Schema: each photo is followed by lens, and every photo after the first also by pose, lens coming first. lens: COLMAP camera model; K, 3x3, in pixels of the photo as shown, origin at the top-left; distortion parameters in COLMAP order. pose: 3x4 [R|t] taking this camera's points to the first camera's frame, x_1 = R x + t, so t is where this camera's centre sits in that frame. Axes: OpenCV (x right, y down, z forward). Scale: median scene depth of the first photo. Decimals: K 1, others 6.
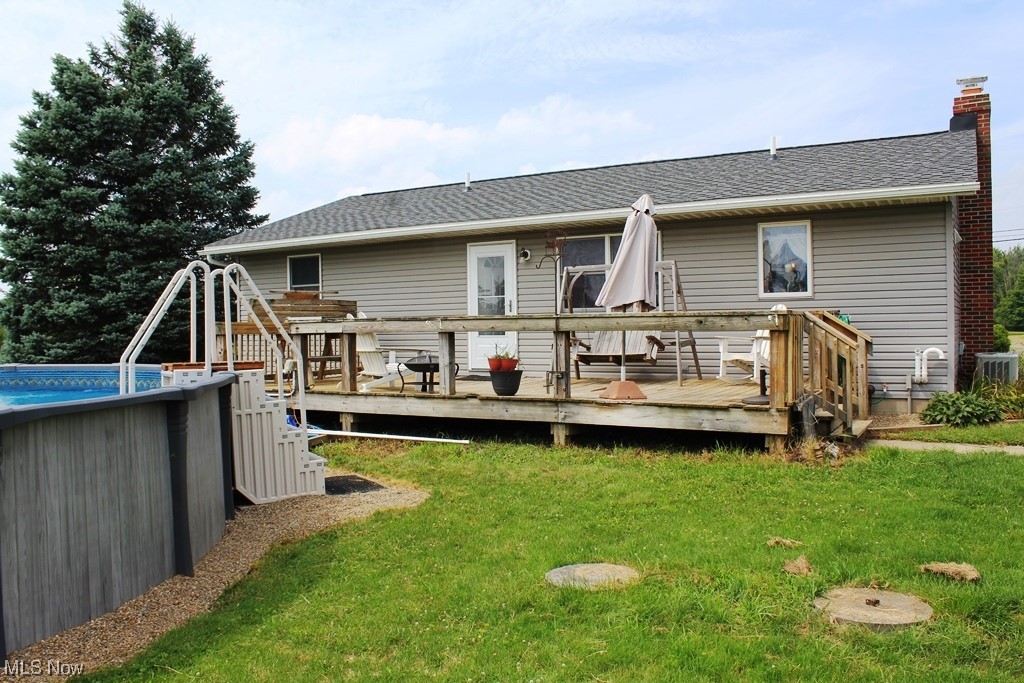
lens RADIAL K [[874.6, 0, 512.0], [0, 874.6, 341.5], [0, 0, 1]] dist [-0.043055, 0.000524]
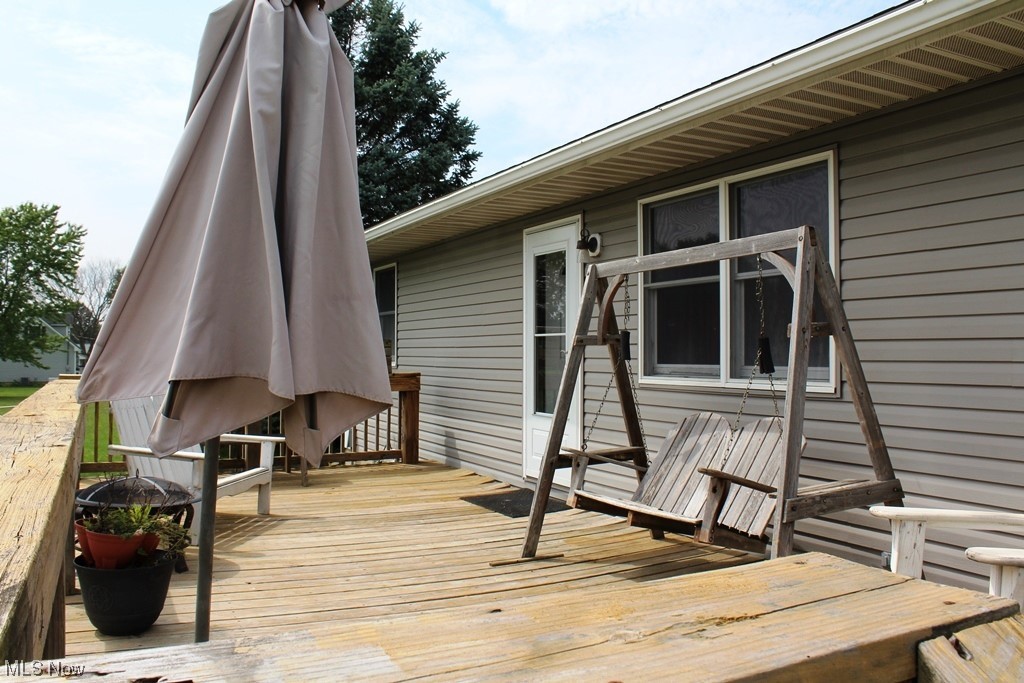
lens RADIAL K [[874.6, 0, 512.0], [0, 874.6, 341.5], [0, 0, 1]] dist [-0.043055, 0.000524]
pose [[0.823535, 0.008585, -0.567200, 0.241398], [-0.029519, 0.999179, -0.027737, -0.033441], [0.566496, 0.039585, 0.823113, 0.592050]]
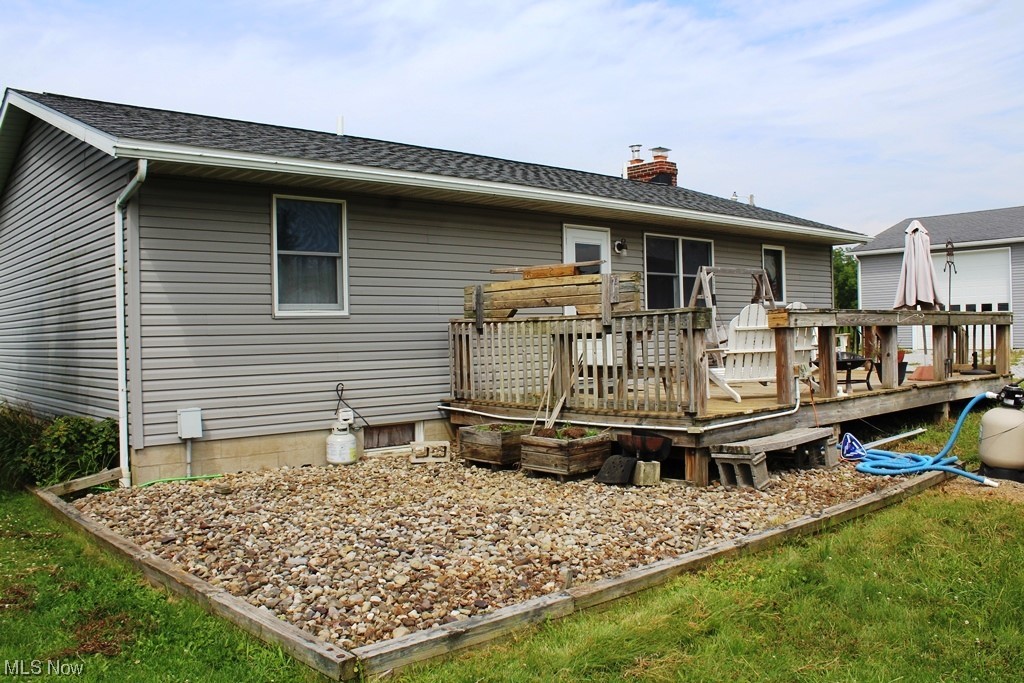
lens RADIAL K [[874.6, 0, 512.0], [0, 874.6, 341.5], [0, 0, 1]] dist [-0.043055, 0.000524]
pose [[0.363947, 0.001659, 0.931418, -0.847581], [0.028862, 0.999498, -0.013058, 0.005211], [-0.930972, 0.031635, 0.363717, 0.777038]]
